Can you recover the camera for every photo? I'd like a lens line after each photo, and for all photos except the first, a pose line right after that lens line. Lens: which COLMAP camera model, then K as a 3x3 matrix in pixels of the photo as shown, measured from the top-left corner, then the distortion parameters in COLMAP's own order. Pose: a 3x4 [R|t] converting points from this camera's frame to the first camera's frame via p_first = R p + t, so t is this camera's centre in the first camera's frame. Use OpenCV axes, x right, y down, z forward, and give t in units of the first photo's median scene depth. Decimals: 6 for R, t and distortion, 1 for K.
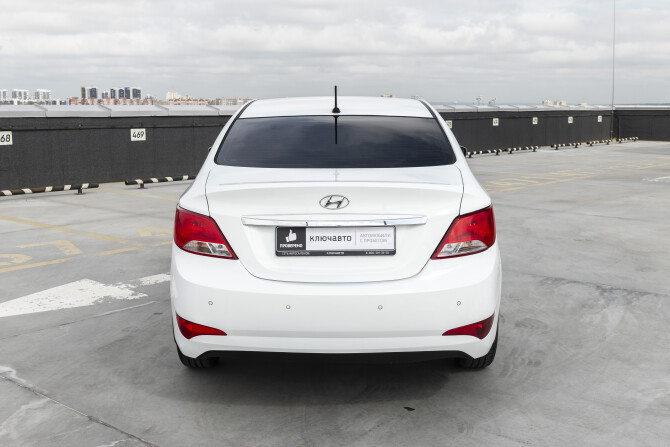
lens RADIAL K [[810.7, 0, 335.0], [0, 810.7, 223.5], [0, 0, 1]] dist [0.004107, -0.014953]
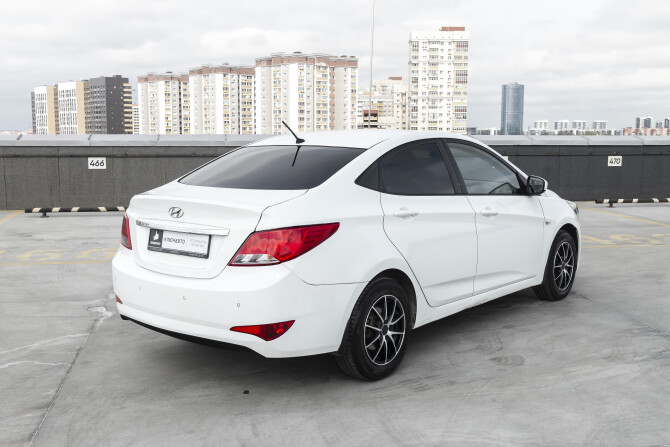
lens RADIAL K [[750.8, 0, 335.0], [0, 750.8, 223.5], [0, 0, 1]] dist [-0.012370, -0.000913]
pose [[0.774204, 0.076996, -0.628235, 0.255015], [-0.093684, 0.995580, 0.006566, -0.010801], [0.625964, 0.053772, 0.777996, 0.063776]]
